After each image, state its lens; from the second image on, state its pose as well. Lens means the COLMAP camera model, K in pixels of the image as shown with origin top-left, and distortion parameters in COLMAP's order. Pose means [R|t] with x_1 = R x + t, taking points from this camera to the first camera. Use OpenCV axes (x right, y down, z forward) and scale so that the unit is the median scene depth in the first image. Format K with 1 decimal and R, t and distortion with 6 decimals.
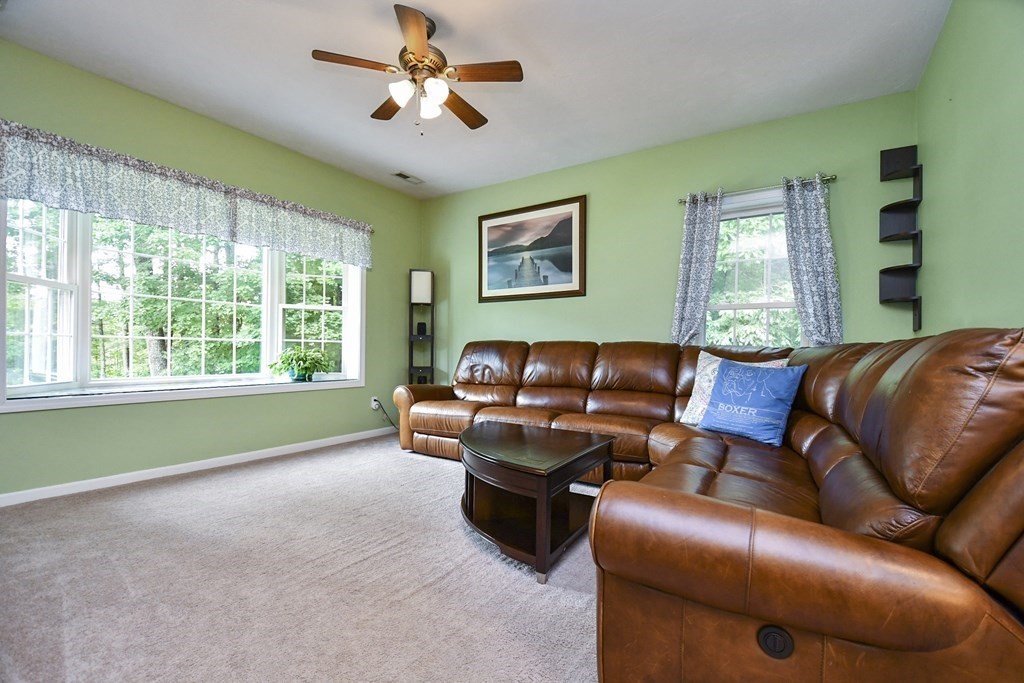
lens RADIAL K [[449.6, 0, 514.9], [0, 449.6, 352.9], [0, 0, 1]] dist [0.010944, -0.020351]
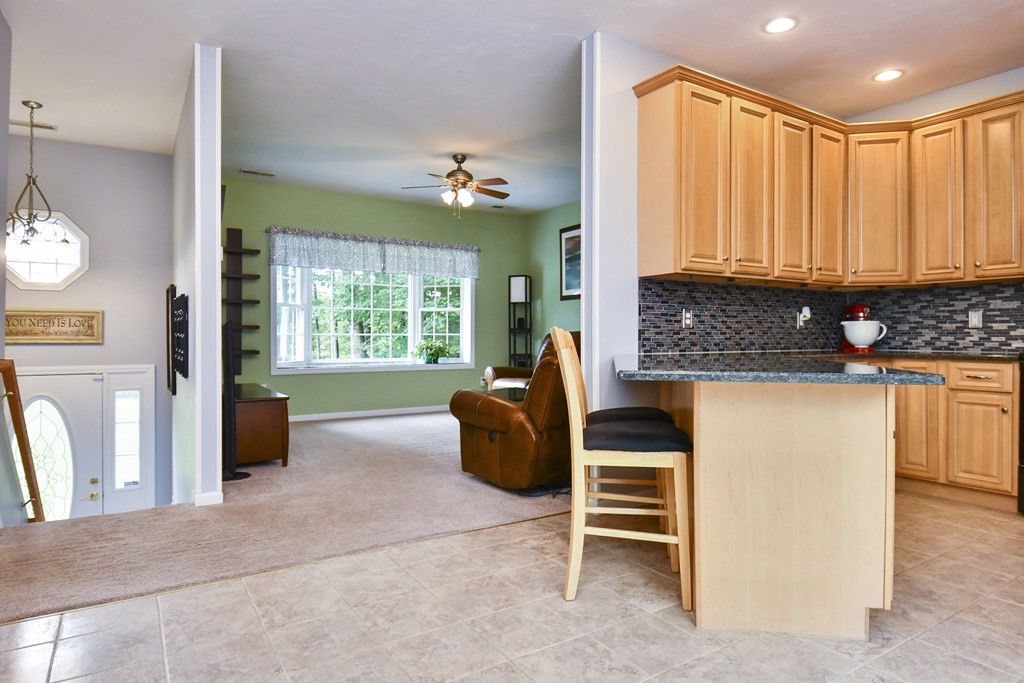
lens RADIAL K [[602.3, 0, 515.7], [0, 602.3, 337.6], [0, 0, 1]] dist [0.042429, -0.049115]
pose [[0.909347, -0.012970, -0.415837, 0.514704], [0.009649, 0.999903, -0.010088, 0.003317], [0.415928, 0.005161, 0.909383, -0.558470]]
